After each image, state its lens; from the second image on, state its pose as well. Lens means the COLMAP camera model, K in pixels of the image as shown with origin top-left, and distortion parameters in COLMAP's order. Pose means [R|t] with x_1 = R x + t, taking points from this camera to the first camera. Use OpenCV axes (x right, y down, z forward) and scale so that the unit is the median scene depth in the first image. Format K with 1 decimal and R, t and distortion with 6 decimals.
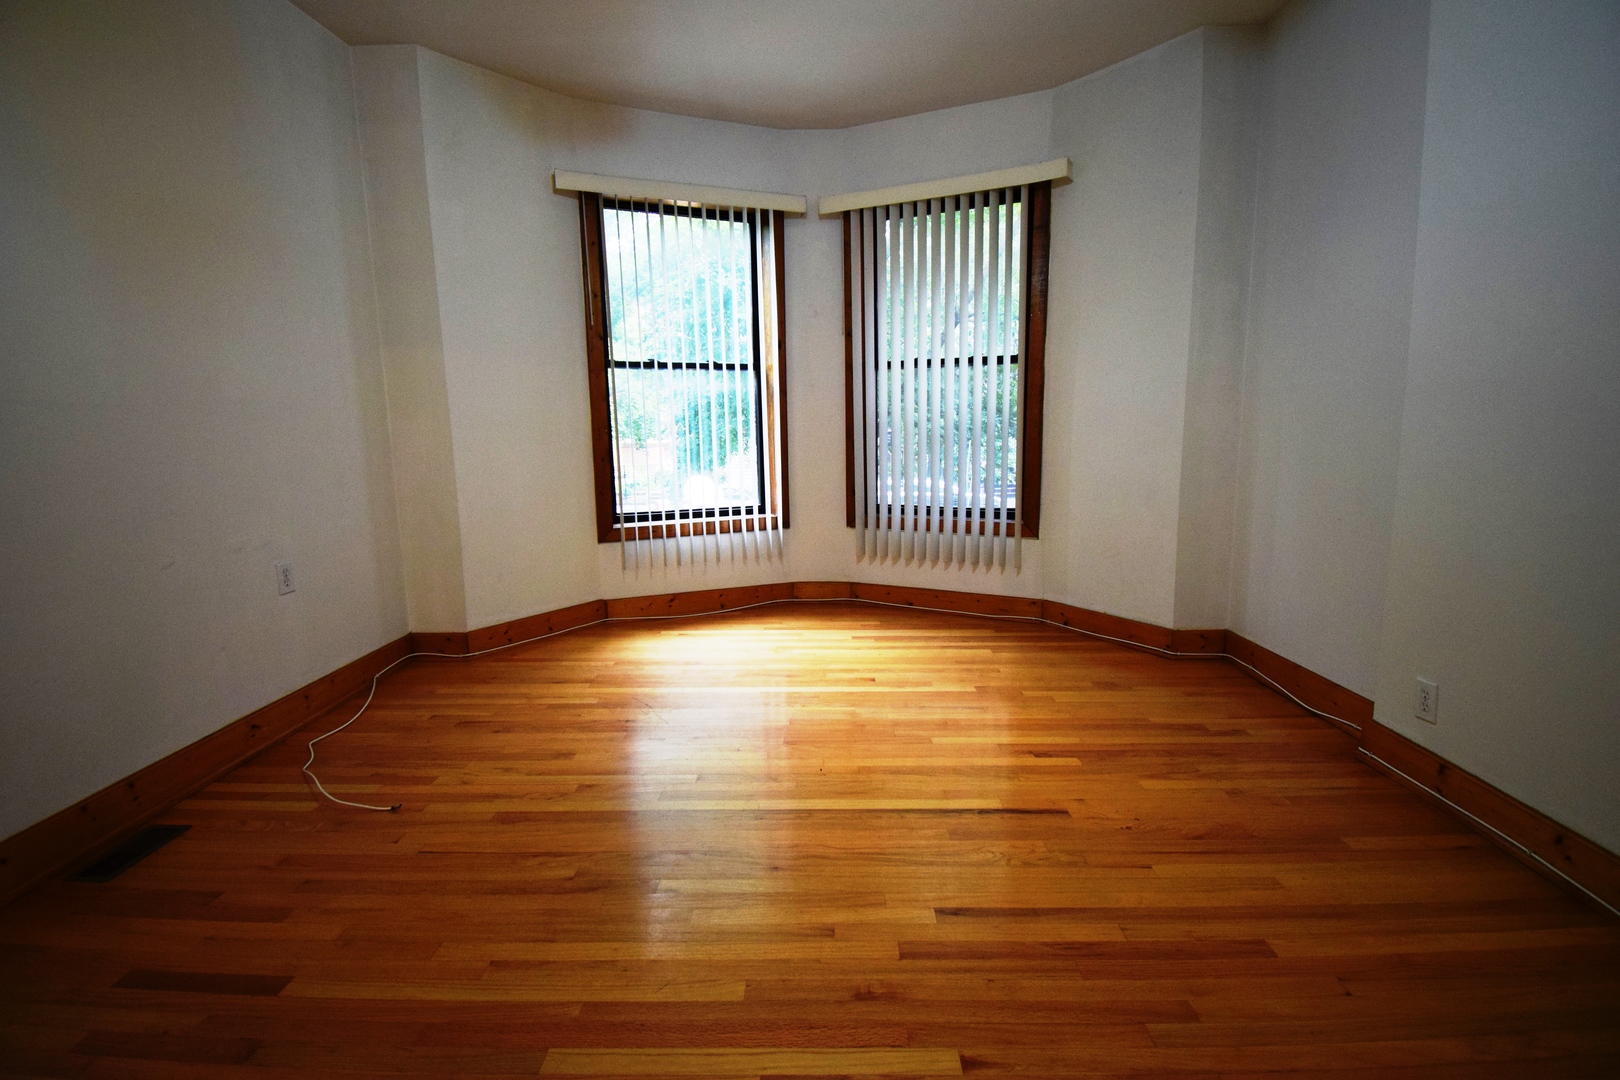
lens RADIAL K [[716.1, 0, 809.9], [0, 716.1, 535.0], [0, 0, 1]] dist [0.025920, -0.032009]
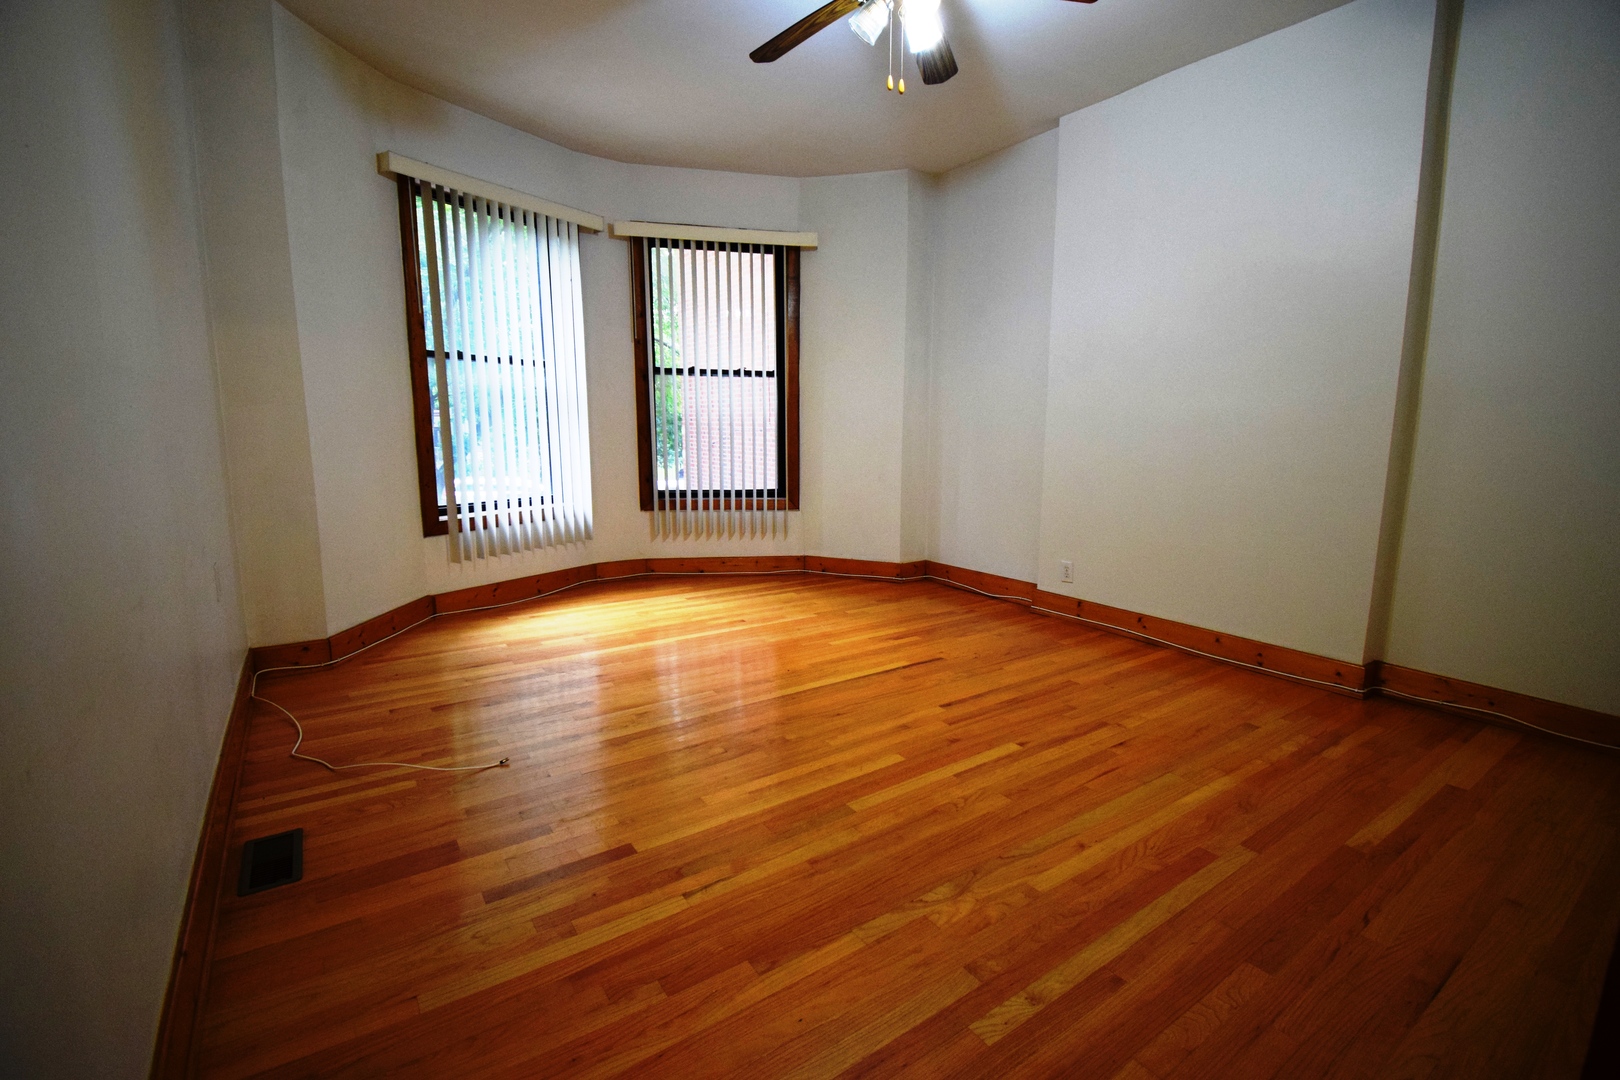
lens RADIAL K [[716.1, 0, 809.9], [0, 716.1, 535.0], [0, 0, 1]] dist [0.025920, -0.032009]
pose [[0.811329, -0.068632, 0.580547, -0.510394], [0.067323, 0.997447, 0.023832, 0.023725], [-0.580701, 0.019748, 0.813878, -0.111705]]
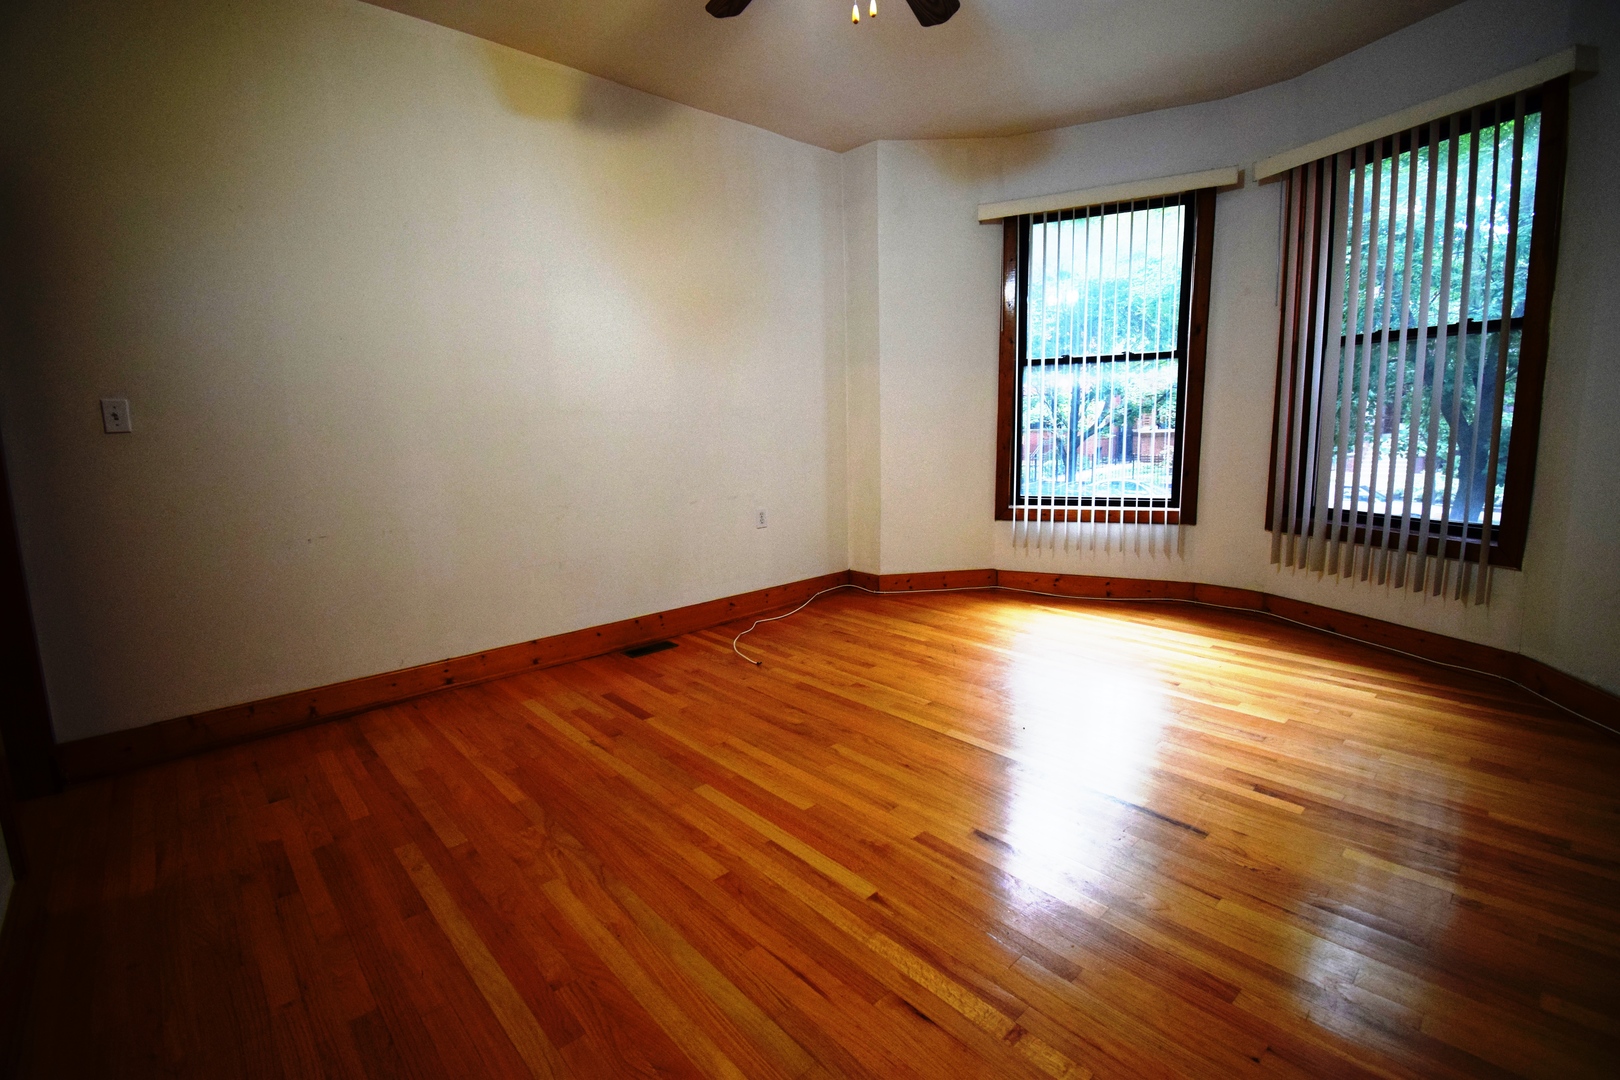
lens RADIAL K [[708.7, 0, 810.0], [0, 708.7, 540.0], [0, 0, 1]] dist [-0.000837, -0.000494]
pose [[0.691590, 0.113131, -0.713375, 0.374007], [-0.094446, 0.993342, 0.065967, -0.004916], [0.716088, 0.021753, 0.697671, -0.013914]]
